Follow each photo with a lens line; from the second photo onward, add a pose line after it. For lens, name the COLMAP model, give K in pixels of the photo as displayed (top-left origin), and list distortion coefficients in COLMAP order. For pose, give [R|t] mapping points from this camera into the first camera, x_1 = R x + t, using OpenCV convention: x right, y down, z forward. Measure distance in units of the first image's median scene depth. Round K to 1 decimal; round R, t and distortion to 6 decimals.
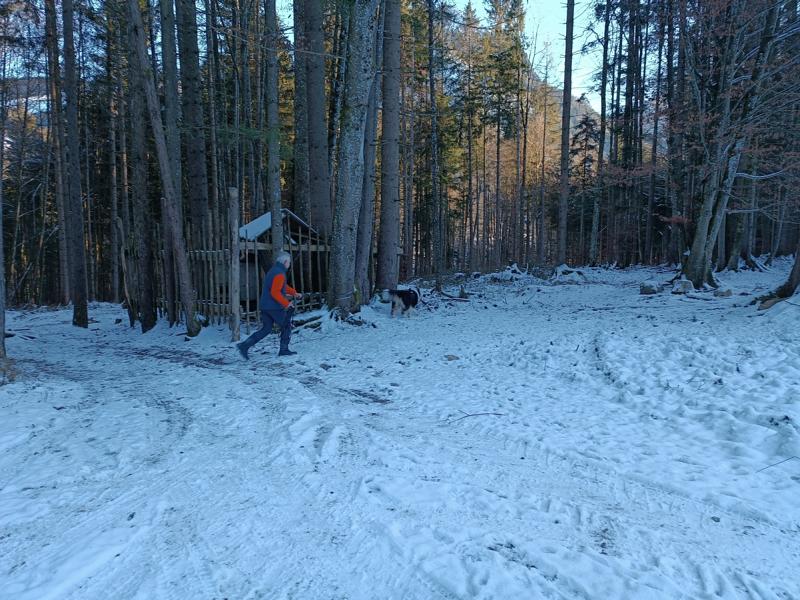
lens RADIAL K [[582.0, 0, 404.5], [0, 582.0, 298.7], [0, 0, 1]] dist [0.052817, -0.040664]
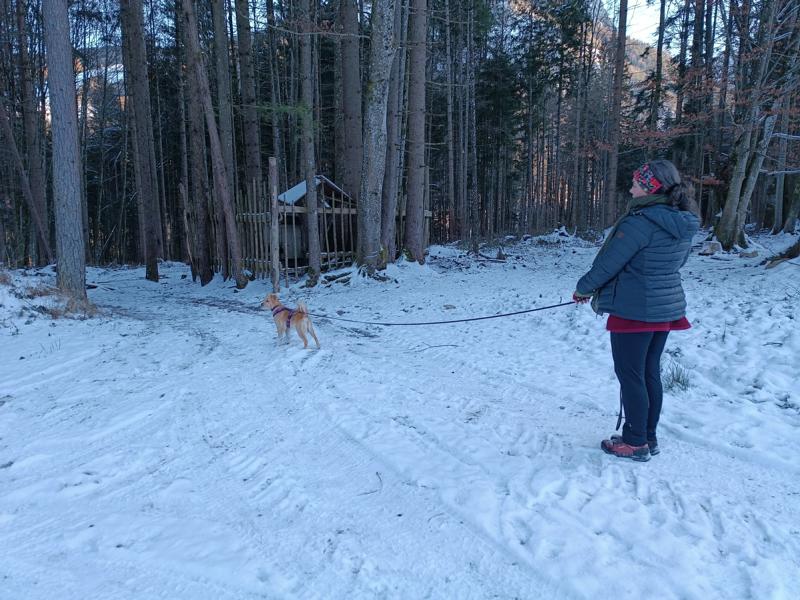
lens RADIAL K [[580.3, 0, 402.8], [0, 580.3, 299.0], [0, 0, 1]] dist [0.041928, -0.009118]
pose [[0.993865, 0.014495, -0.109642, 0.080861], [-0.007548, 0.997953, 0.063511, 0.009546], [0.110338, -0.062294, 0.991940, -0.100724]]
